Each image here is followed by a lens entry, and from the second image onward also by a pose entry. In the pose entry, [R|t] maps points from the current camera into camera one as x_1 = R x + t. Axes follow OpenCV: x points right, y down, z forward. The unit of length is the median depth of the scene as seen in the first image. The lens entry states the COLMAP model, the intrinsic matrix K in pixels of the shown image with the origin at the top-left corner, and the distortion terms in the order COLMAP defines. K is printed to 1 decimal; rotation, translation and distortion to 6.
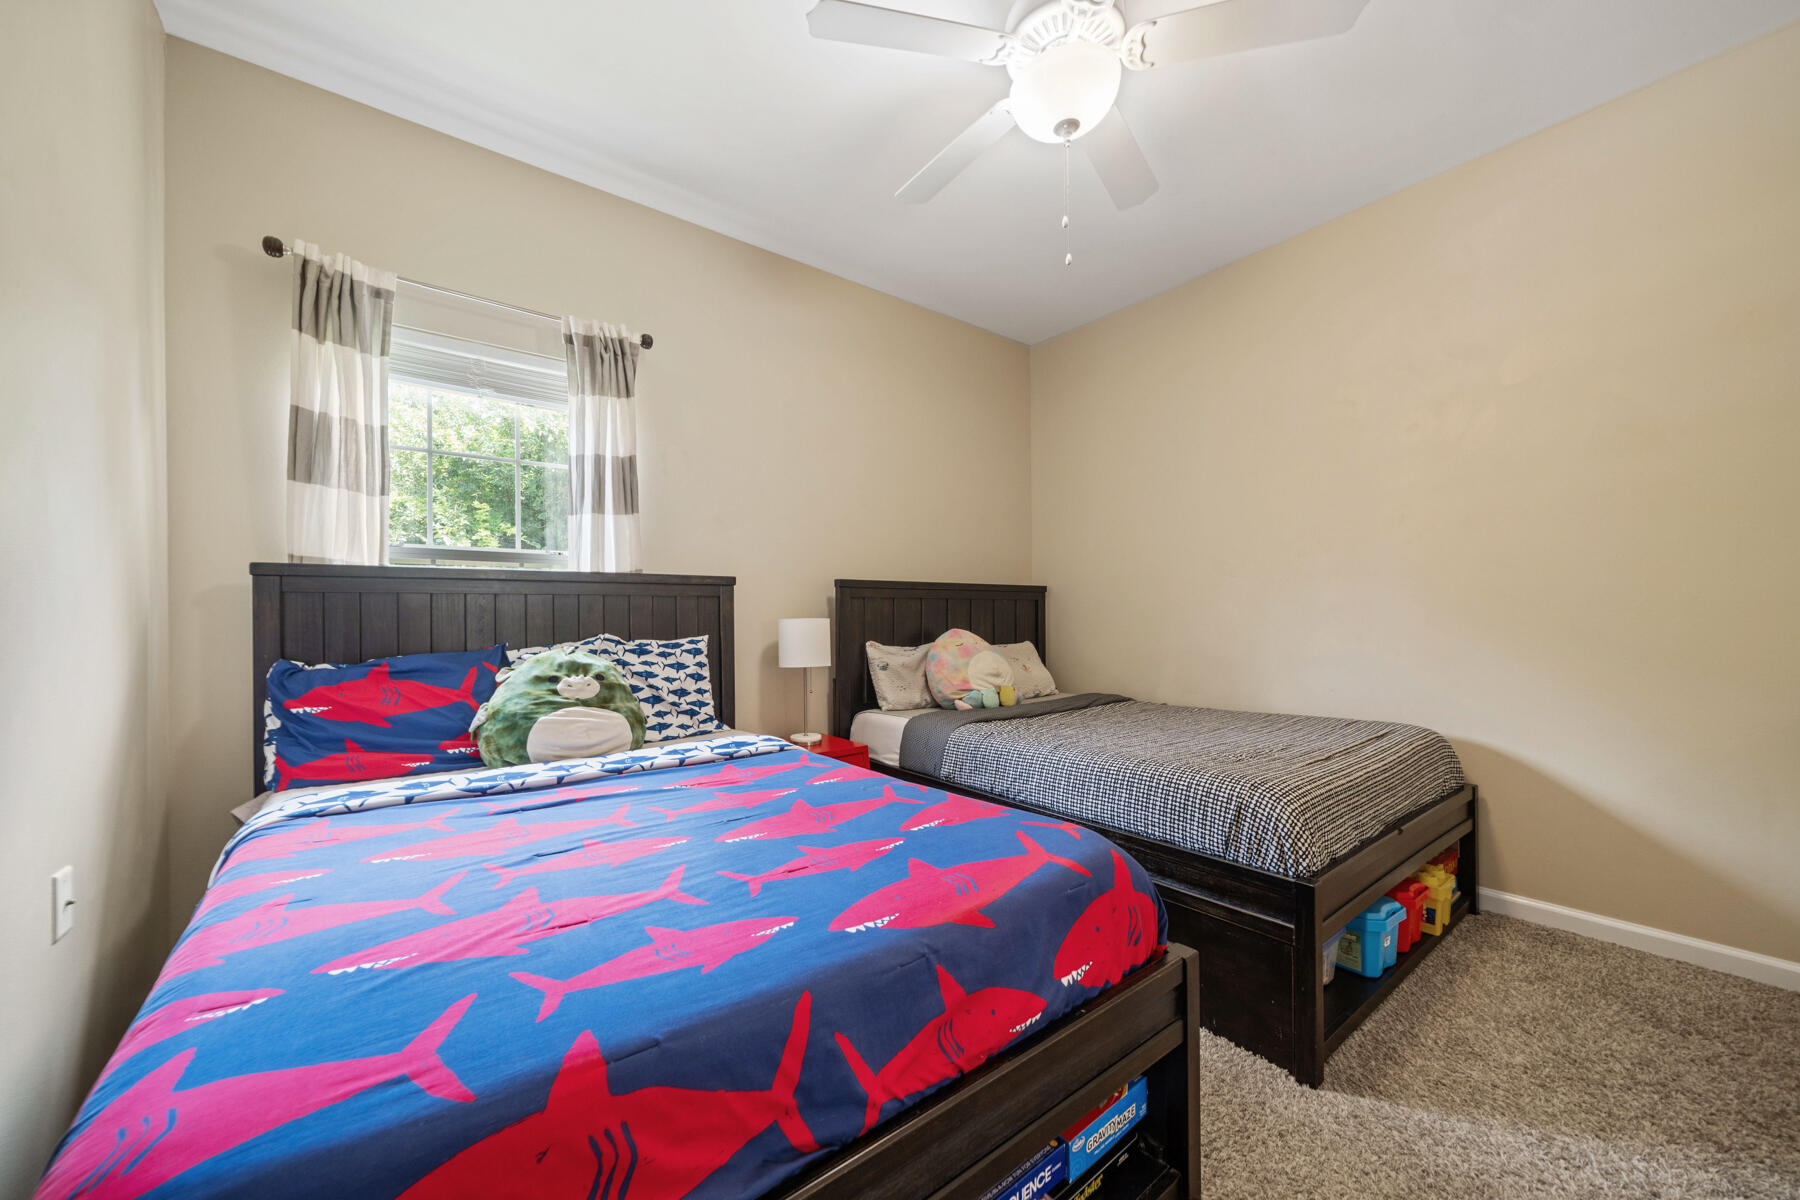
lens RADIAL K [[673.1, 0, 907.5], [0, 673.1, 614.4], [0, 0, 1]] dist [0.002050, 0.000133]
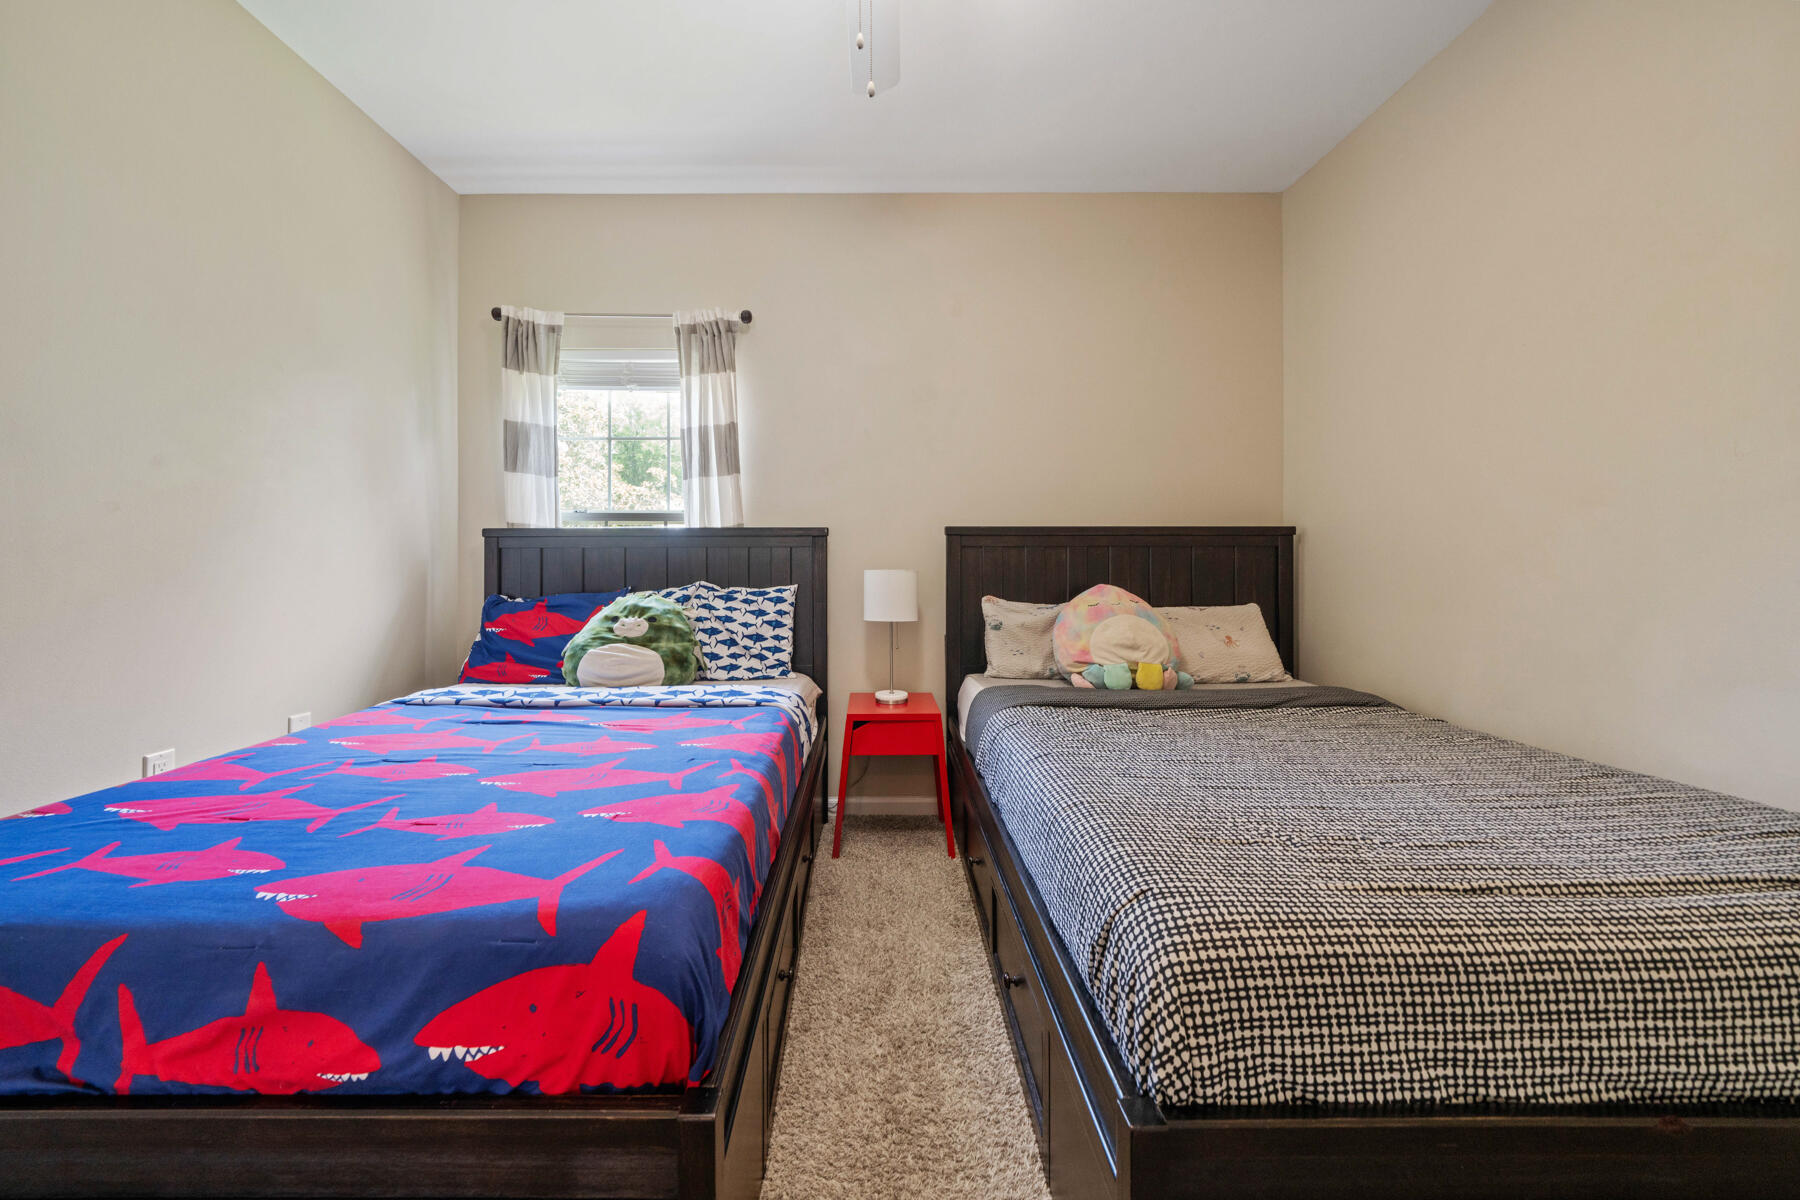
lens RADIAL K [[653.7, 0, 883.7], [0, 653.7, 561.2], [0, 0, 1]] dist [0.000933, -0.000057]
pose [[0.783825, 0.007660, -0.620934, 0.478394], [-0.004660, 0.999968, 0.006454, -0.013842], [0.620964, -0.002165, 0.783836, 0.314827]]
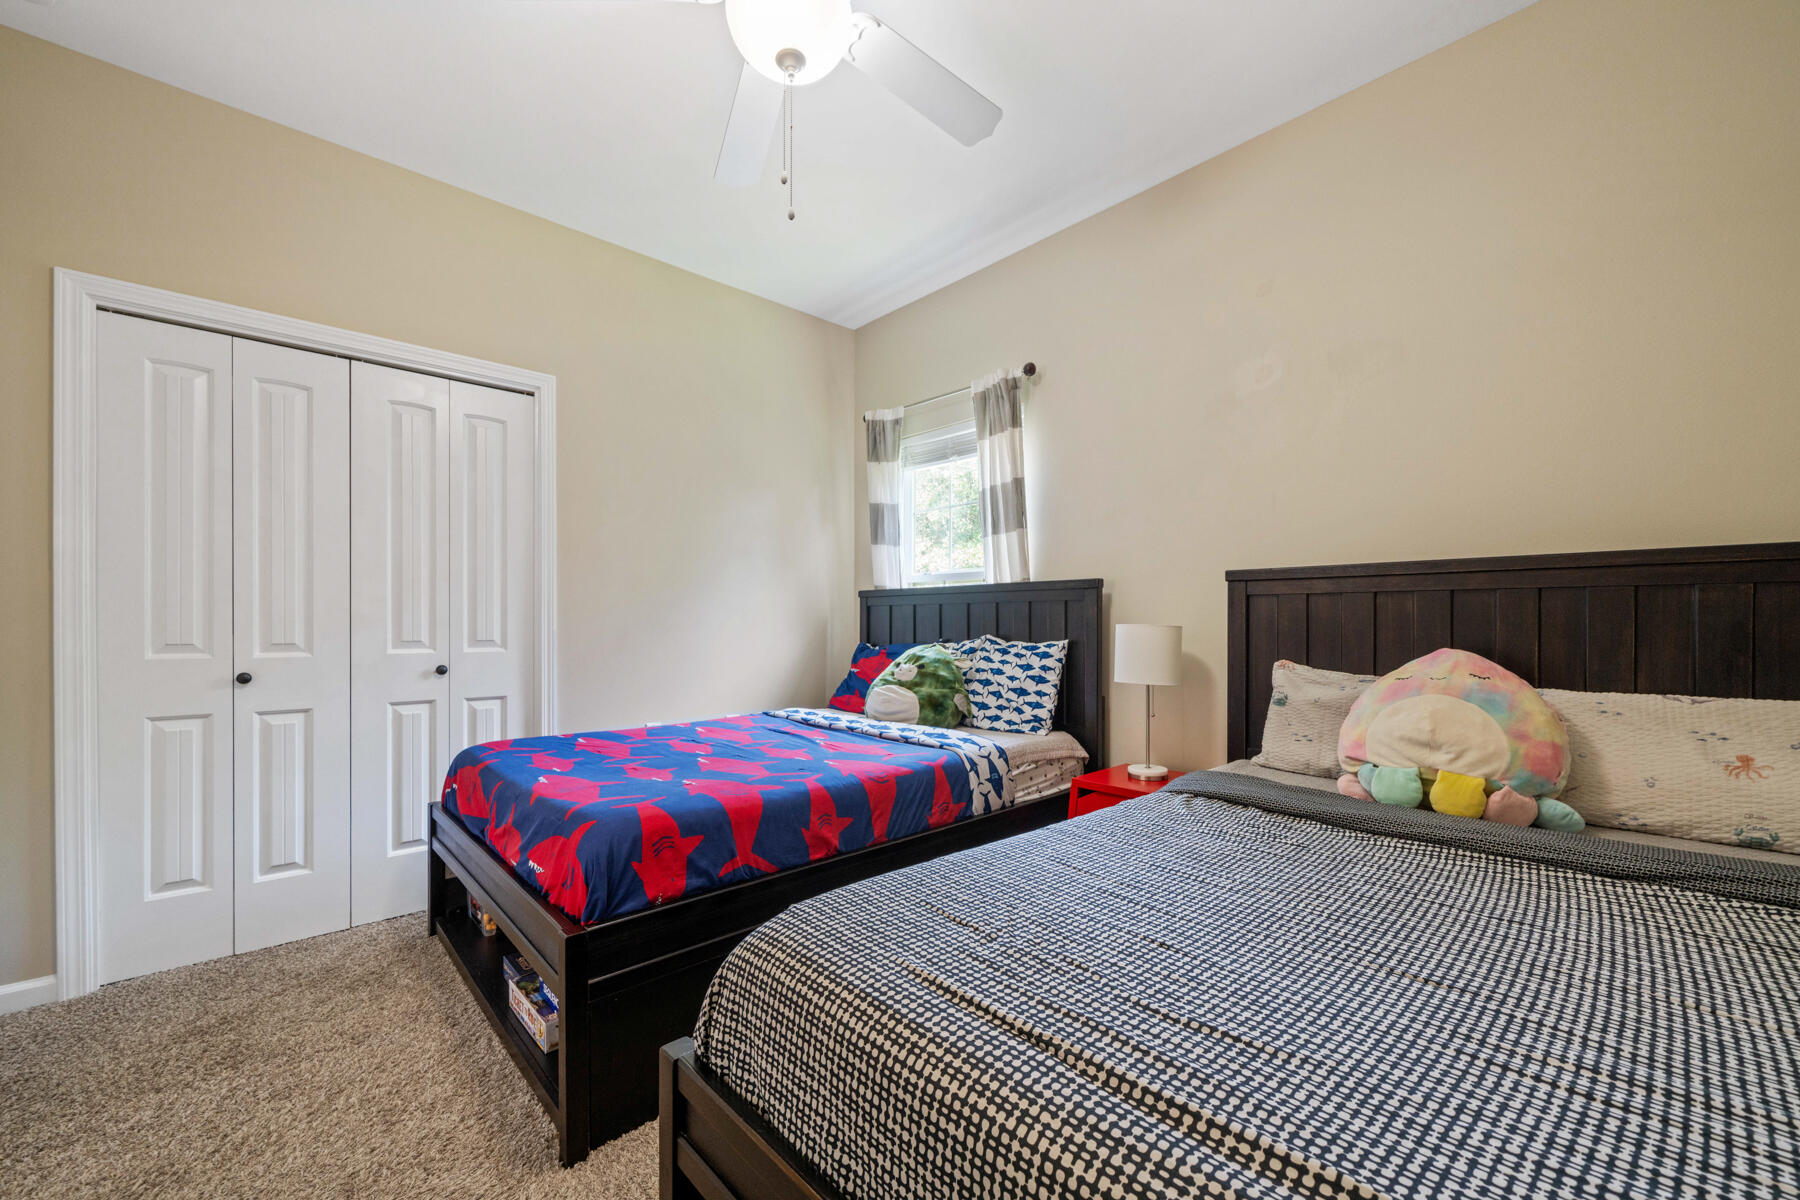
lens RADIAL K [[734.8, 0, 891.6], [0, 734.8, 623.6], [0, 0, 1]] dist [0.011770, -0.000250]
pose [[0.057163, 0.013928, -0.998268, 0.841562], [0.002629, 0.999897, 0.014101, -0.010143], [0.998361, -0.003430, 0.057121, 0.741595]]
